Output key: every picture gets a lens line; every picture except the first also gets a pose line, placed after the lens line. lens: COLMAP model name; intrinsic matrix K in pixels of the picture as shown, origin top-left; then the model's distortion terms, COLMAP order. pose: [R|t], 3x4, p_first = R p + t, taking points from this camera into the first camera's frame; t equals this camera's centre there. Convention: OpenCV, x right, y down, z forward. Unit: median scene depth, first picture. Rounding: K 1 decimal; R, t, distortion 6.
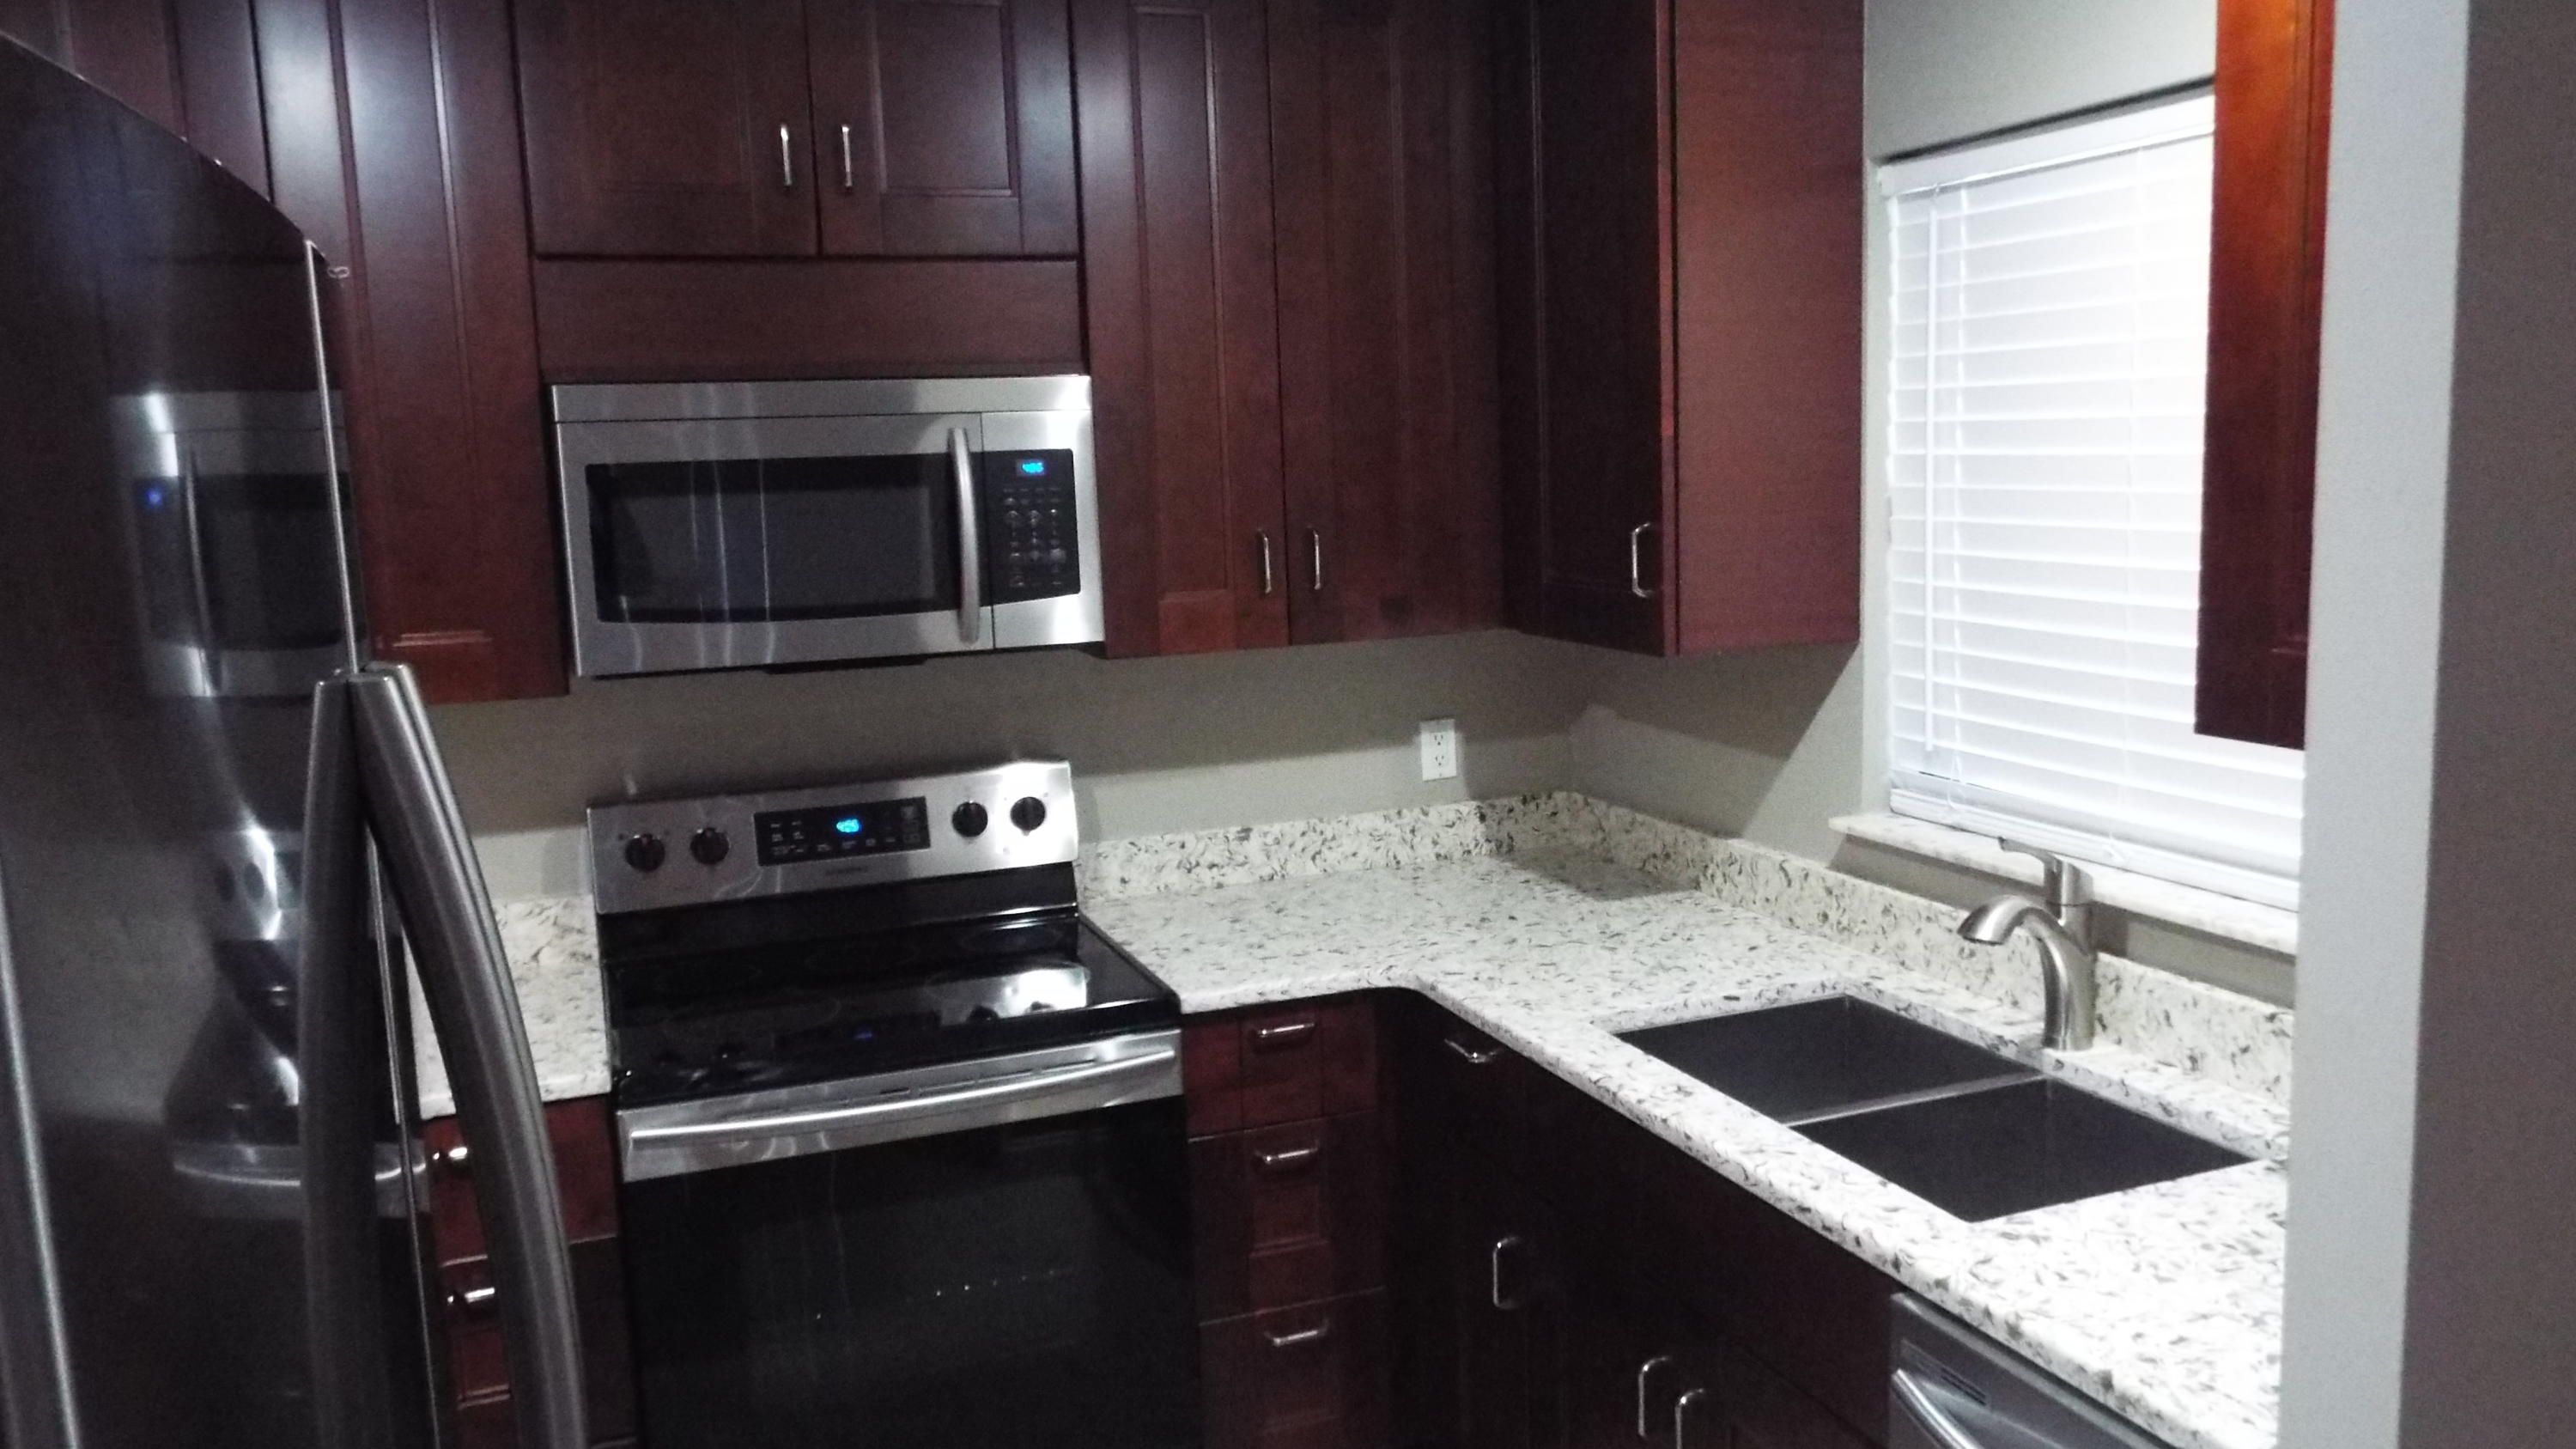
lens RADIAL K [[1925.9, 0, 1288.0], [0, 1925.9, 724.5], [0, 0, 1]] dist [-0.008307, -0.002887]
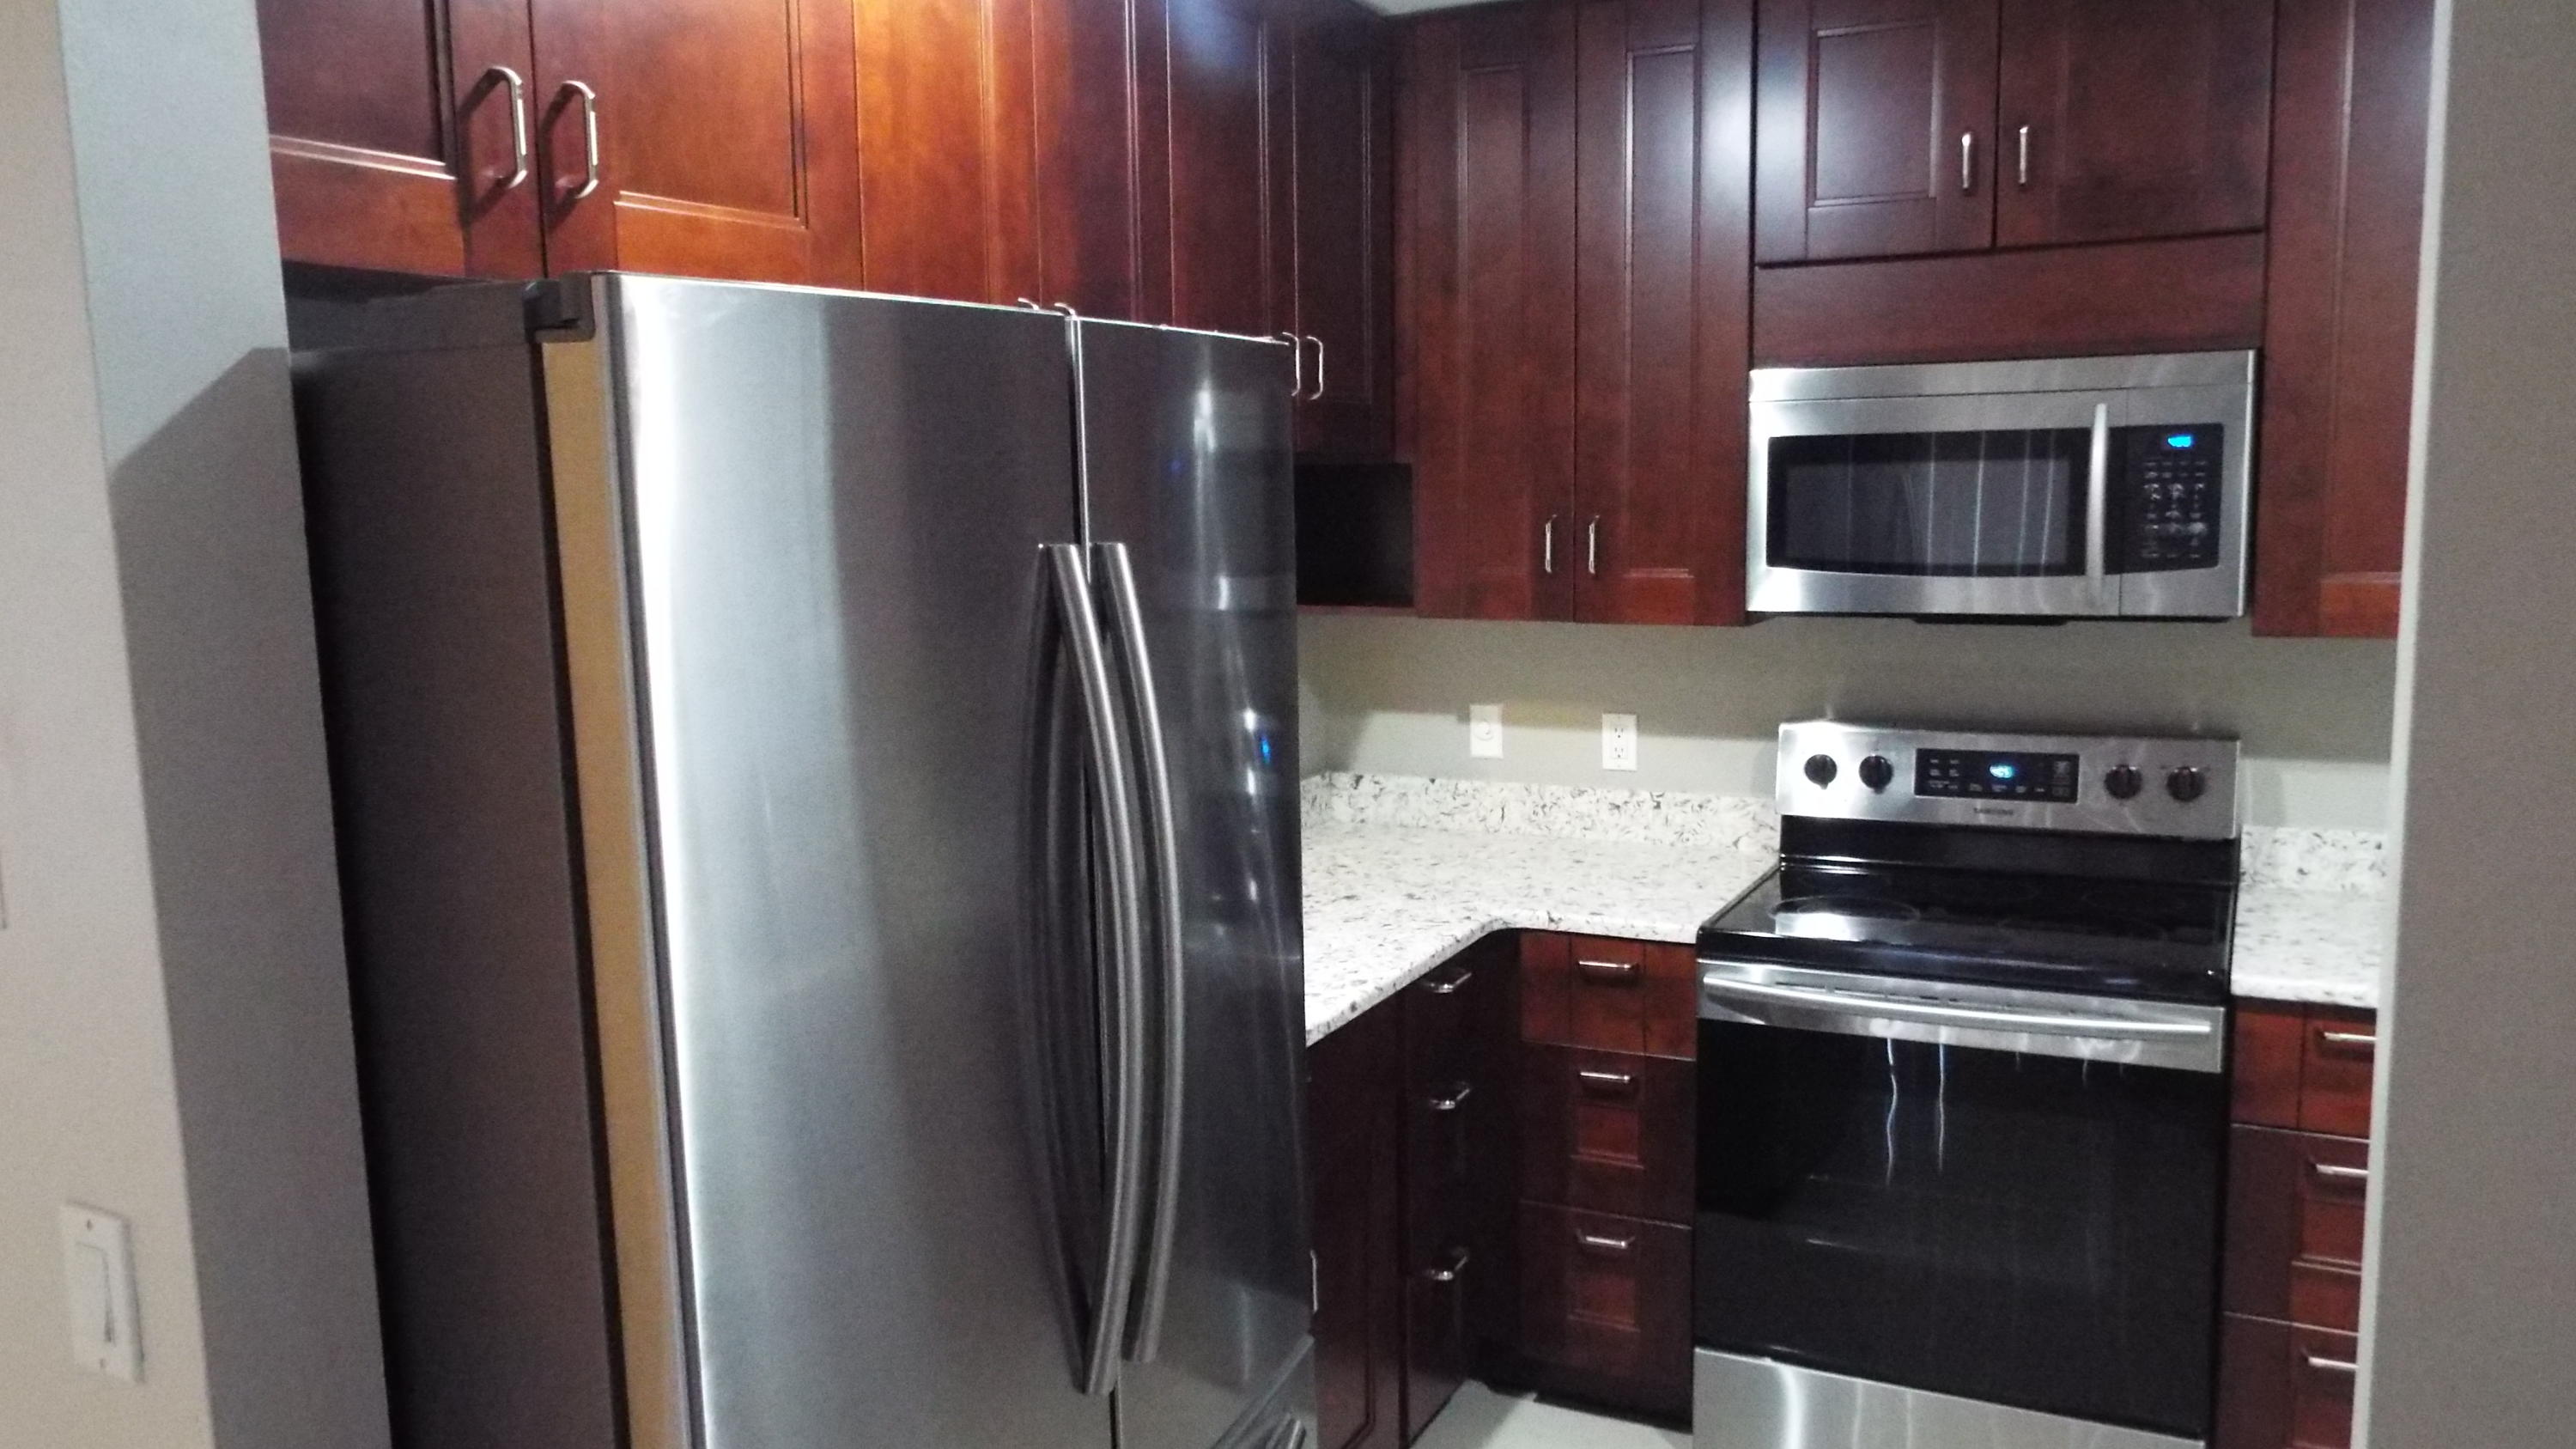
lens RADIAL K [[1925.9, 0, 1288.0], [0, 1925.9, 724.5], [0, 0, 1]] dist [-0.008307, -0.002887]
pose [[0.672232, 0.115628, -0.731255, 0.308616], [-0.103507, 0.992706, 0.061818, 0.001258], [0.733069, 0.034134, 0.679297, -0.032363]]
